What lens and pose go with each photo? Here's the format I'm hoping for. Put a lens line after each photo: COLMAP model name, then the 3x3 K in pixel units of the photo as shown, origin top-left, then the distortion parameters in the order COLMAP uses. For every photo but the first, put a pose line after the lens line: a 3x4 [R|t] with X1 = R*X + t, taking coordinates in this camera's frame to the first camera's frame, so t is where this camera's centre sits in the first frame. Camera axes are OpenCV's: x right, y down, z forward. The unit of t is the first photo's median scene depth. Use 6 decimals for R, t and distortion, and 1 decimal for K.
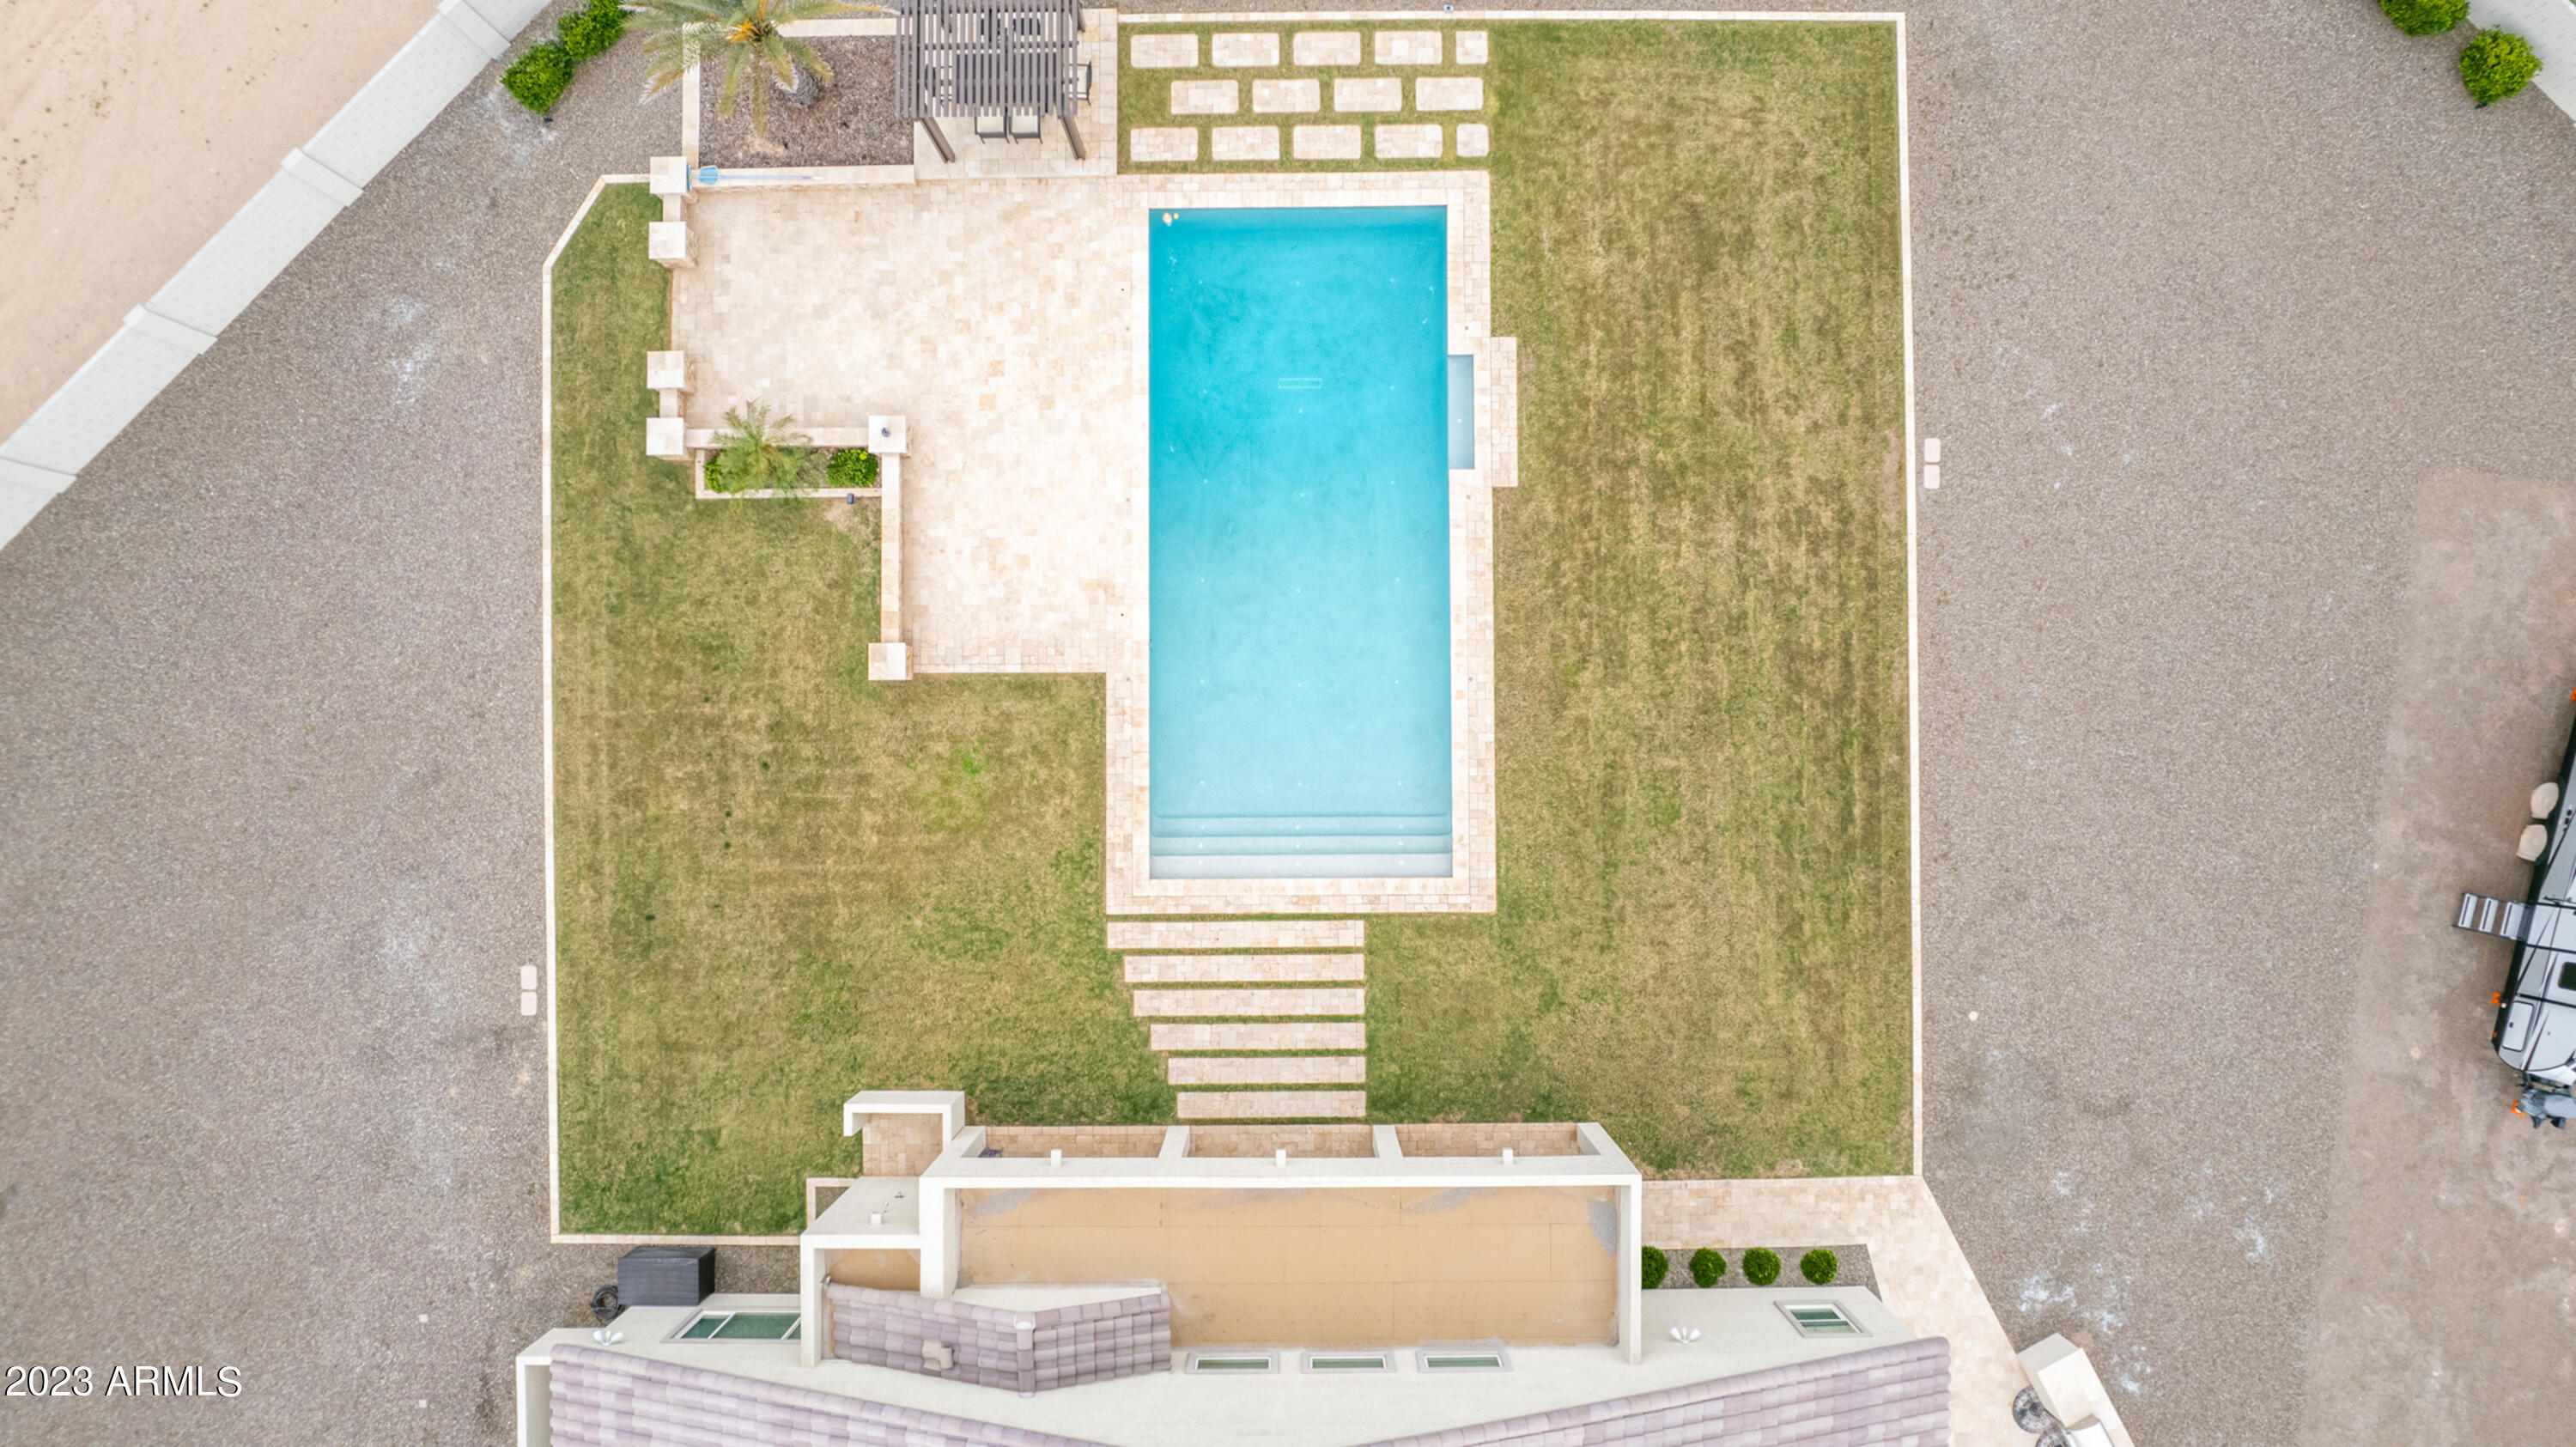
lens RADIAL K [[1709.0, 0, 1300.9], [0, 1709.0, 740.8], [0, 0, 1]] dist [-0.083193, 0.079805]
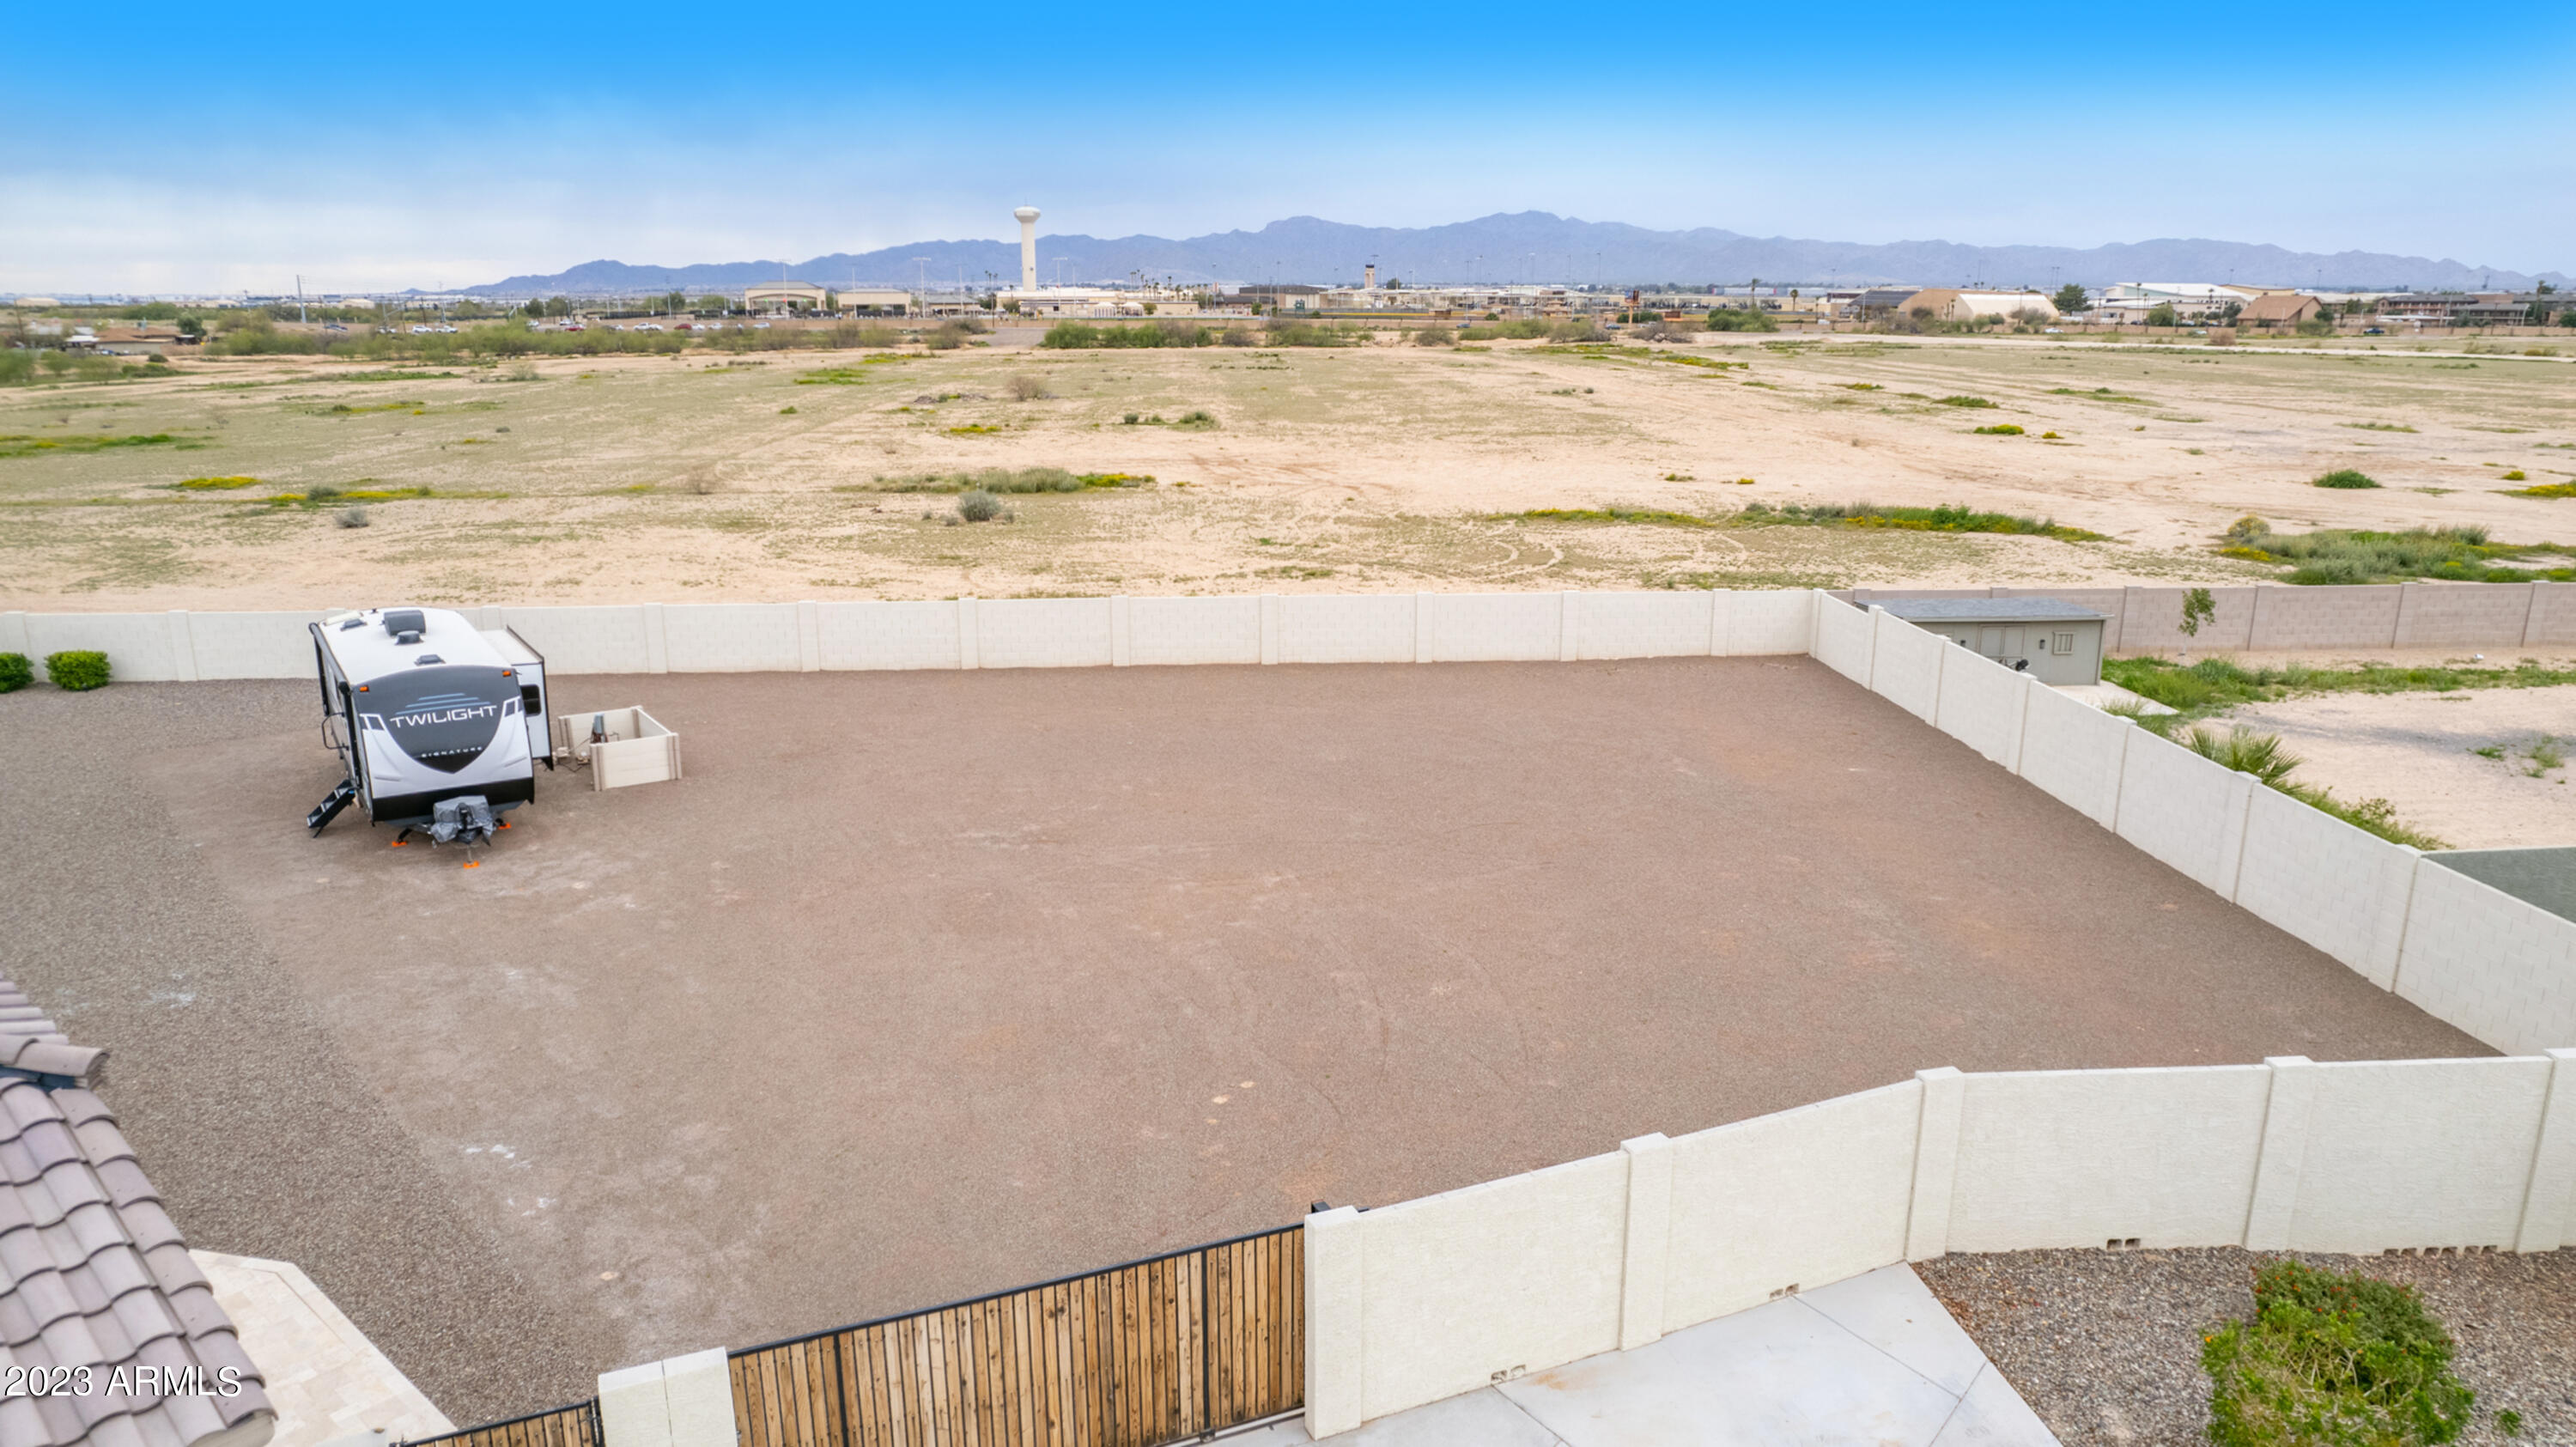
lens RADIAL K [[1678.4, 0, 1289.9], [0, 1678.4, 733.5], [0, 0, 1]] dist [-0.067860, 0.063350]
pose [[0.658792, -0.194913, 0.726637, 0.397377], [0.752311, 0.176619, -0.634692, 1.079246], [-0.004628, 0.964787, 0.262990, 0.708657]]
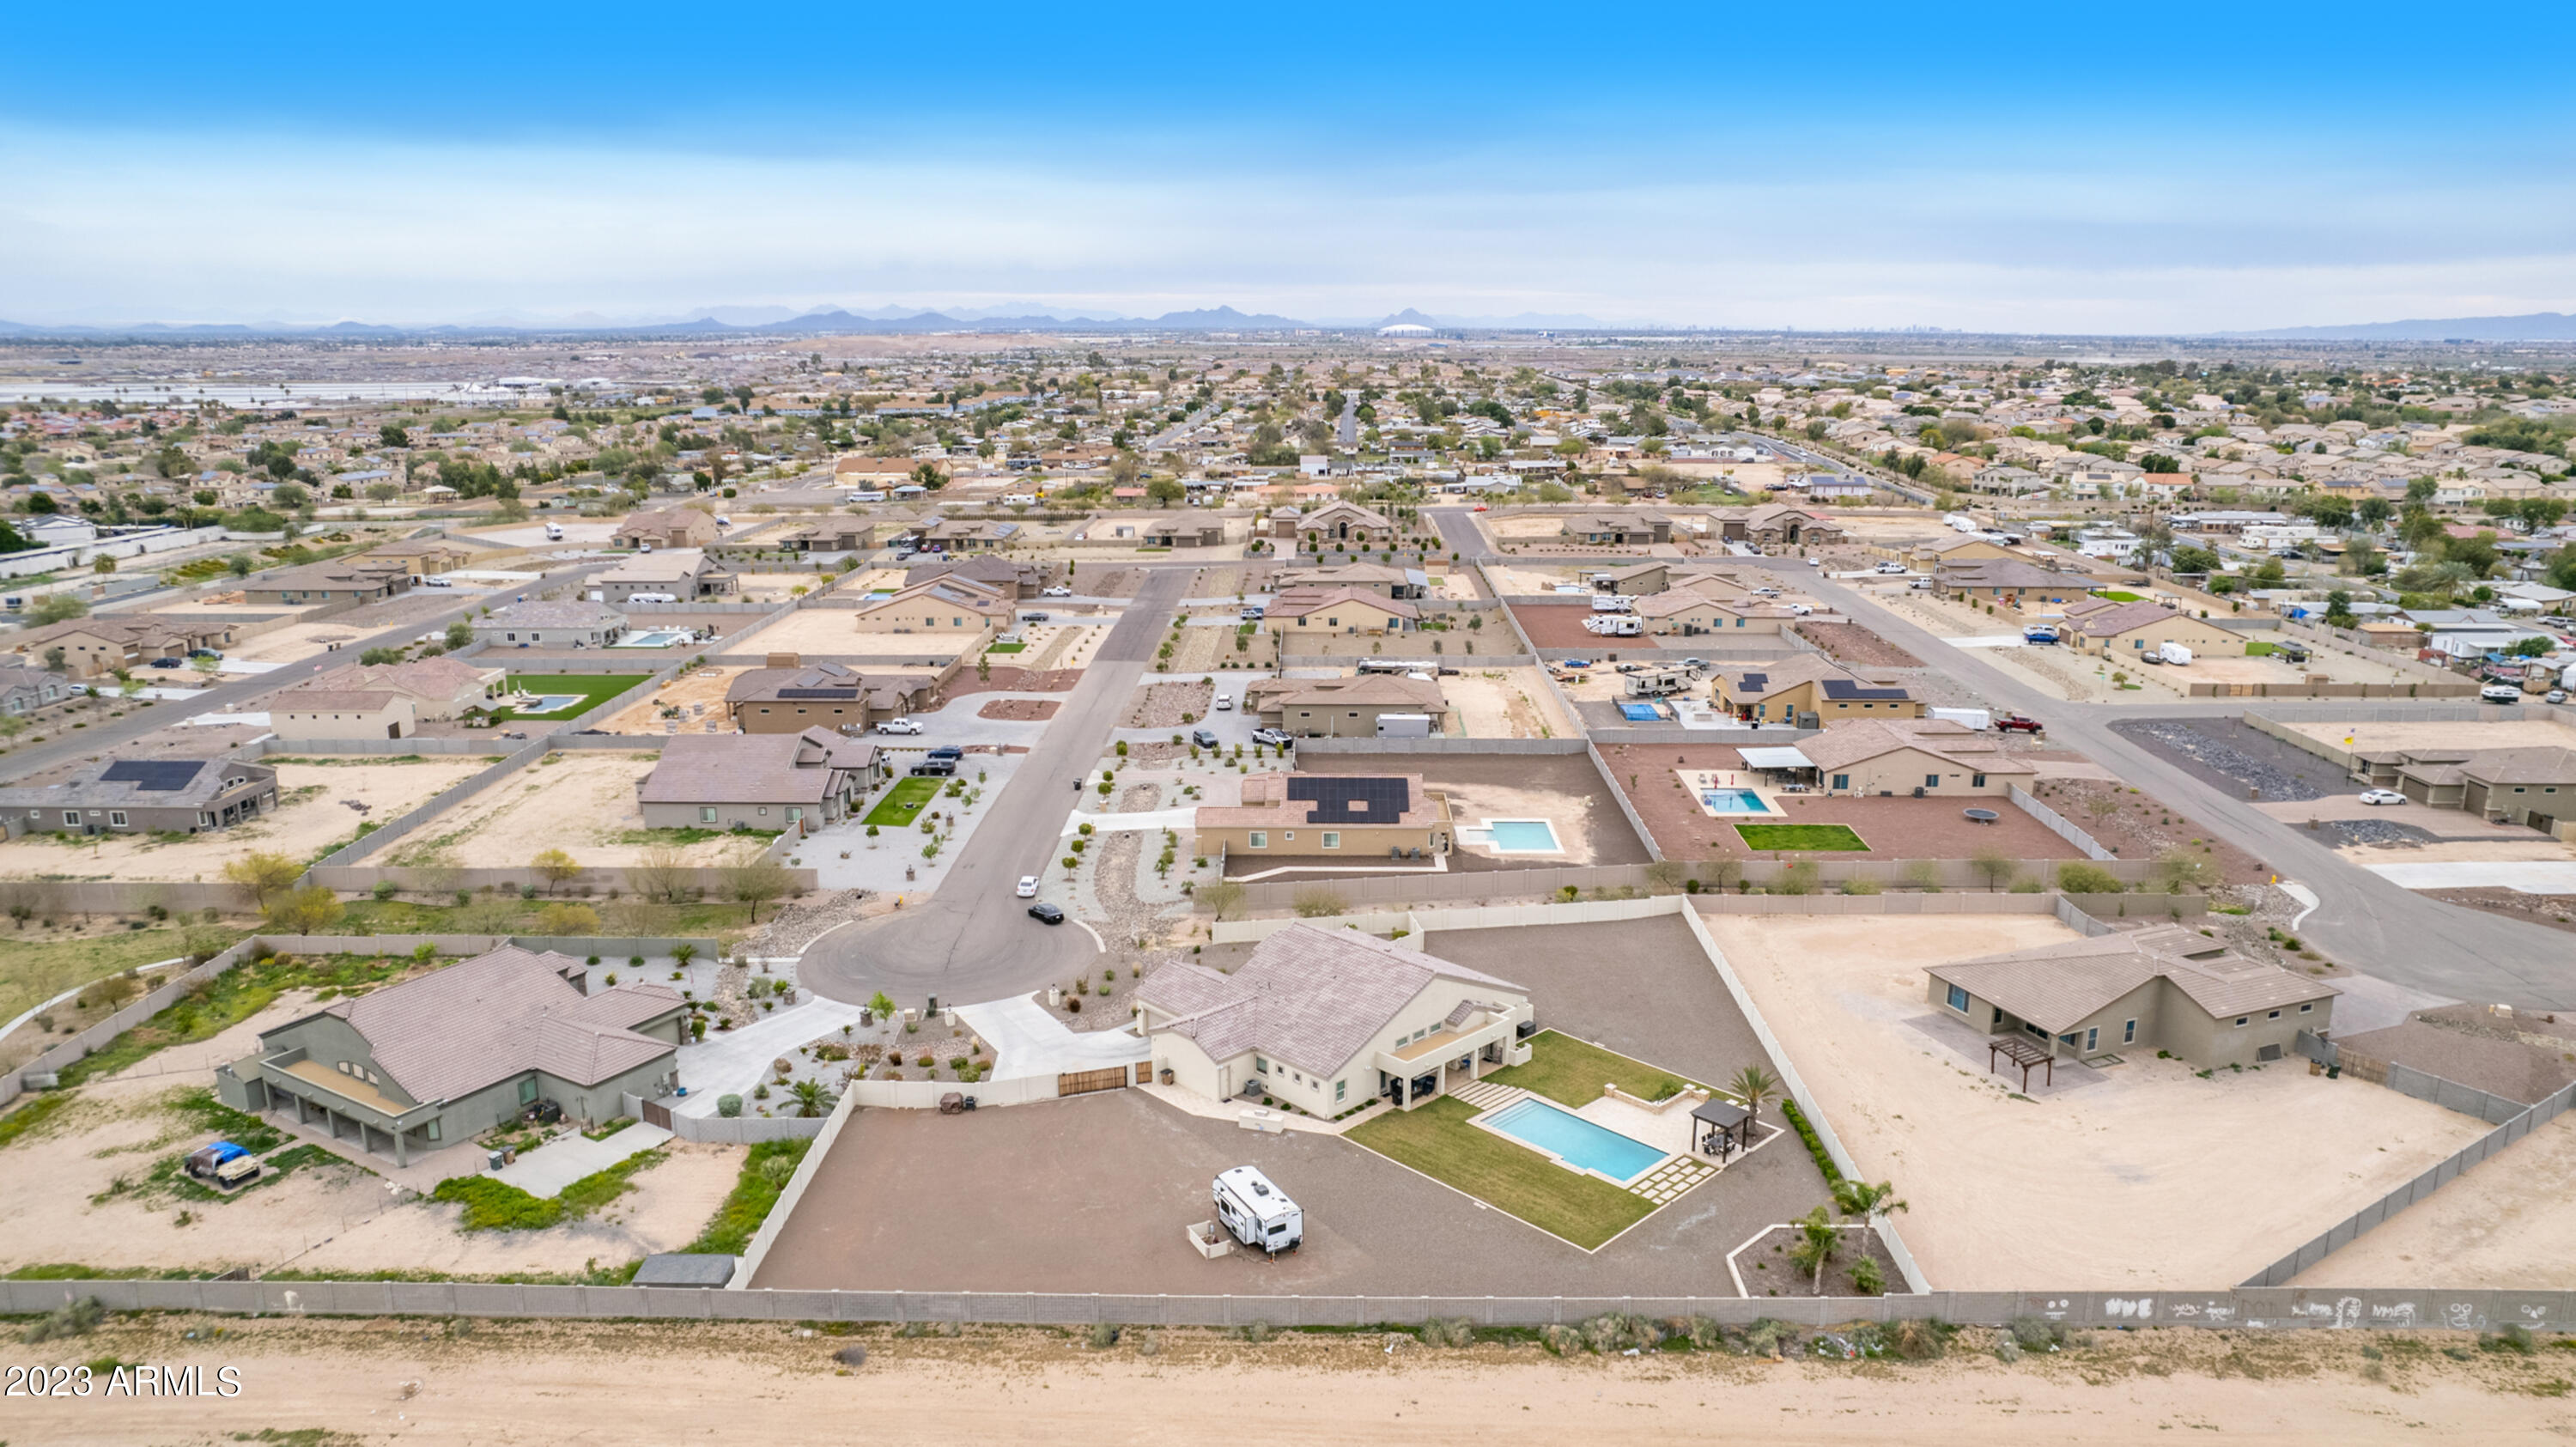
lens RADIAL K [[1687.1, 0, 1294.2], [0, 1687.1, 725.4], [0, 0, 1]] dist [-0.072535, 0.066580]
pose [[-0.722116, 0.158424, -0.673387, 2.808767], [-0.691752, -0.157949, 0.704650, -2.167562], [0.005273, 0.974656, 0.223648, -0.727427]]
